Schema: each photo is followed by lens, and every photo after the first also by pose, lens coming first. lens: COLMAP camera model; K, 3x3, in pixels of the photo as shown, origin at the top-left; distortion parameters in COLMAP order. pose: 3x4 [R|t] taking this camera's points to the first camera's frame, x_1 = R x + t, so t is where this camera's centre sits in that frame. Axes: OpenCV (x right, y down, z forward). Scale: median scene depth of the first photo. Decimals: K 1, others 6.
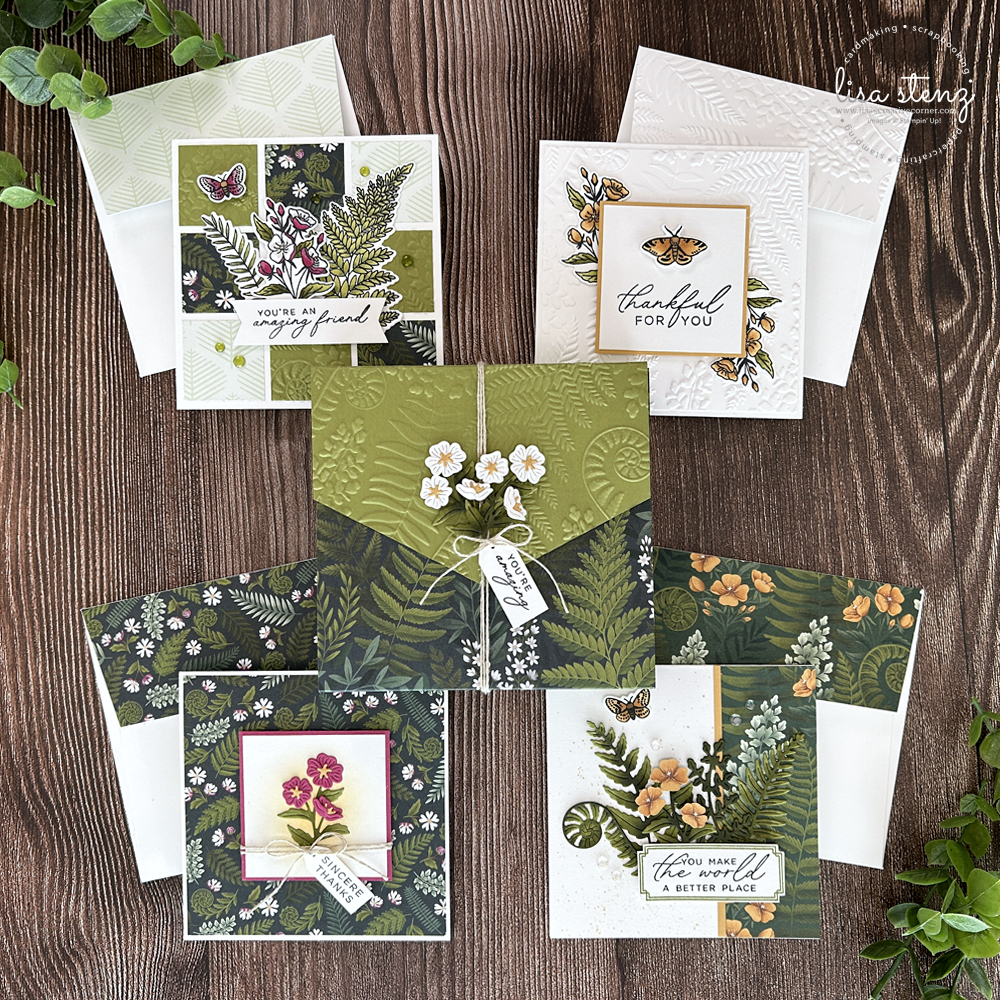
lens RADIAL K [[1001.7, 0, 500.0], [0, 1001.7, 500.0], [0, 0, 1]] dist [0.083819, -0.186702]
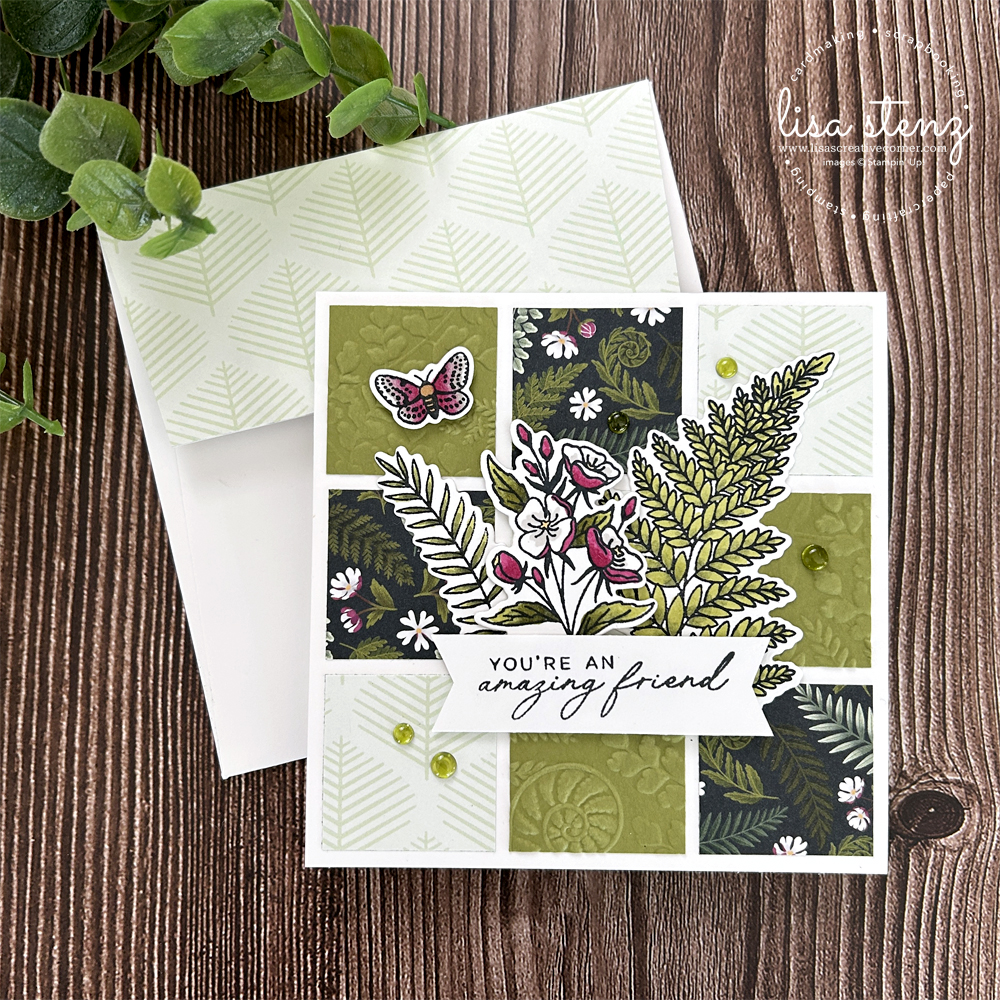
lens RADIAL K [[1105.6, 0, 500.0], [0, 1105.6, 500.0], [0, 0, 1]] dist [0.202165, -0.709754]
pose [[0.999799, 0.019768, 0.003346, -0.238448], [-0.019526, 0.997930, -0.061277, -0.229341], [-0.004550, 0.061200, 0.998115, 0.484890]]
